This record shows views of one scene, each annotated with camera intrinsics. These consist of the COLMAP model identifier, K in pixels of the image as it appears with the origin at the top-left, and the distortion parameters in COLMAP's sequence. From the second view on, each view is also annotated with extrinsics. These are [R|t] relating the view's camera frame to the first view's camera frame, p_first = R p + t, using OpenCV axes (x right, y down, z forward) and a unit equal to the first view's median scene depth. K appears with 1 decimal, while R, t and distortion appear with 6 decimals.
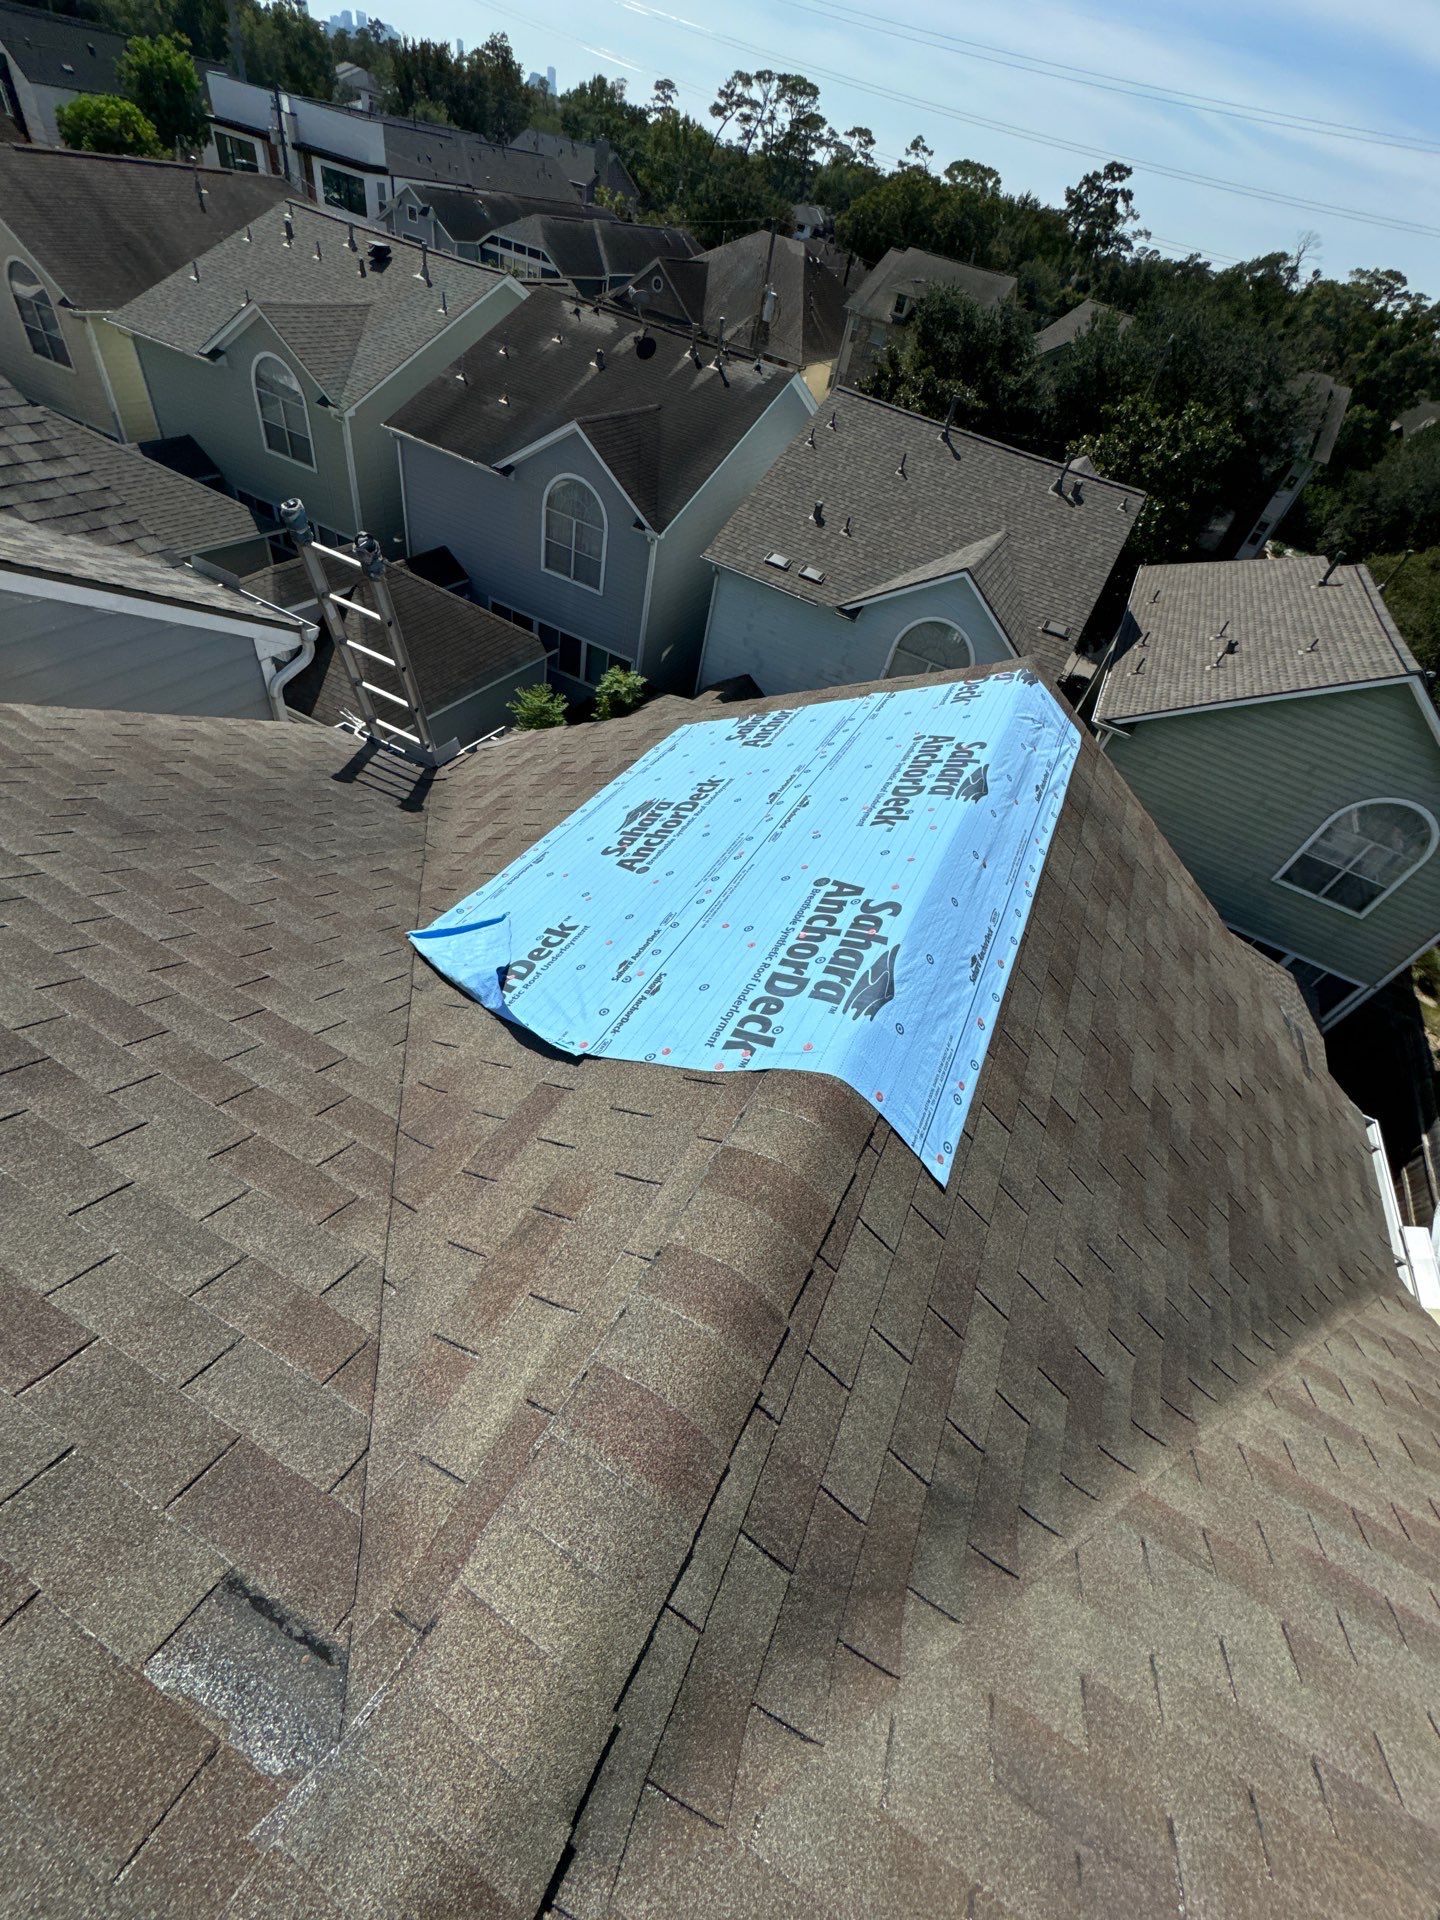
lens RADIAL K [[785.6, 0, 718.0], [0, 785.6, 962.7], [0, 0, 1]] dist [0.012480, -0.001409]
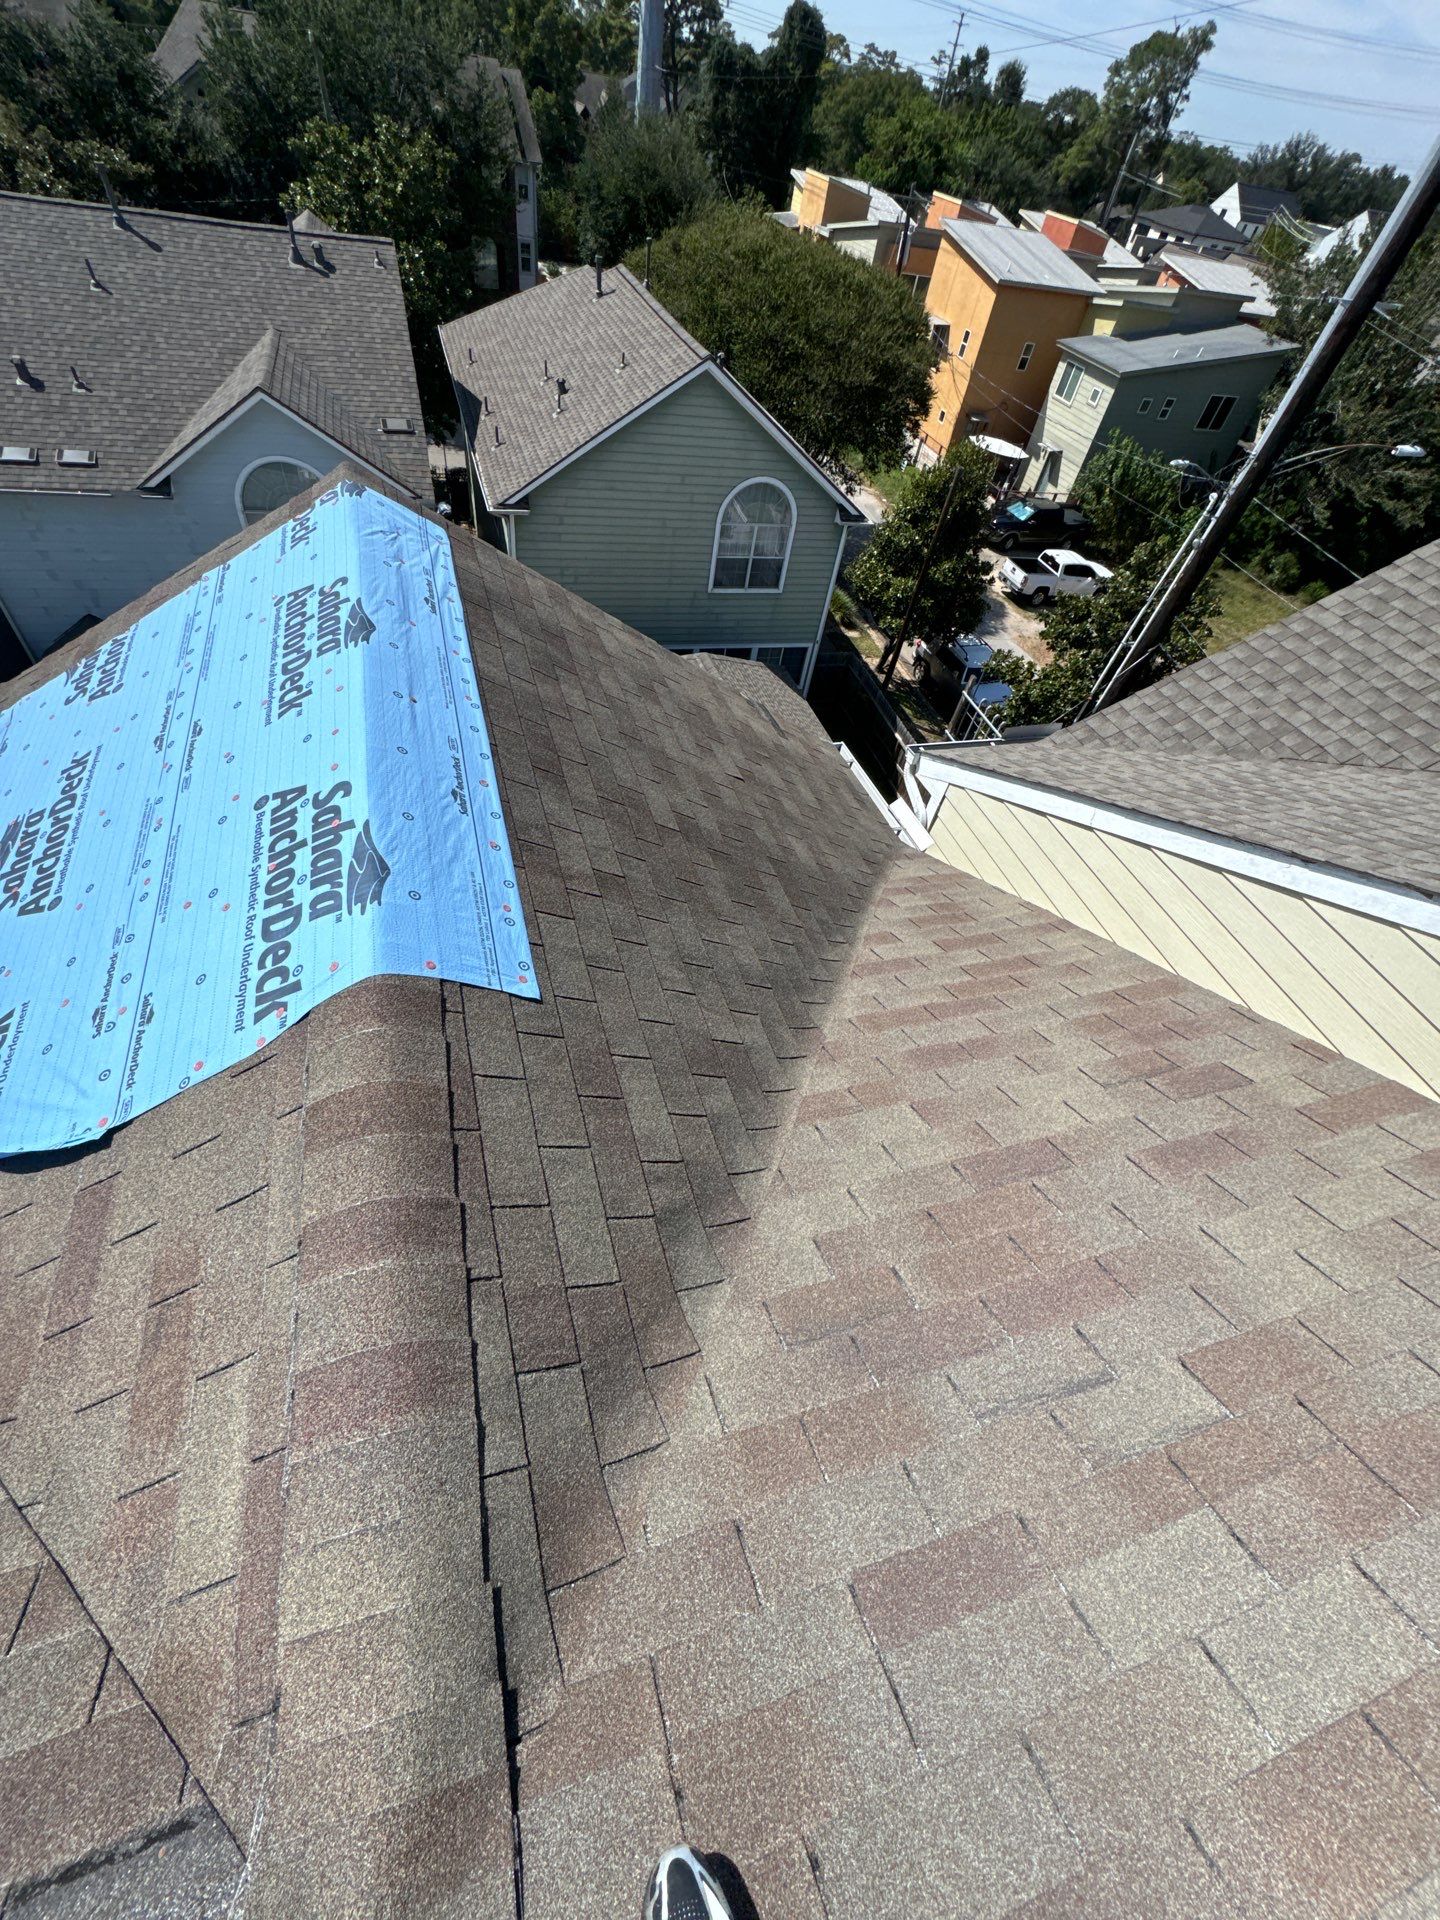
lens RADIAL K [[785.6, 0, 730.7], [0, 785.6, 963.2], [0, 0, 1]] dist [0.012480, -0.001409]
pose [[0.724702, -0.584519, 0.364889, 0.083961], [0.506279, 0.810898, 0.293472, 0.048732], [-0.467428, -0.027944, 0.883589, -0.030277]]
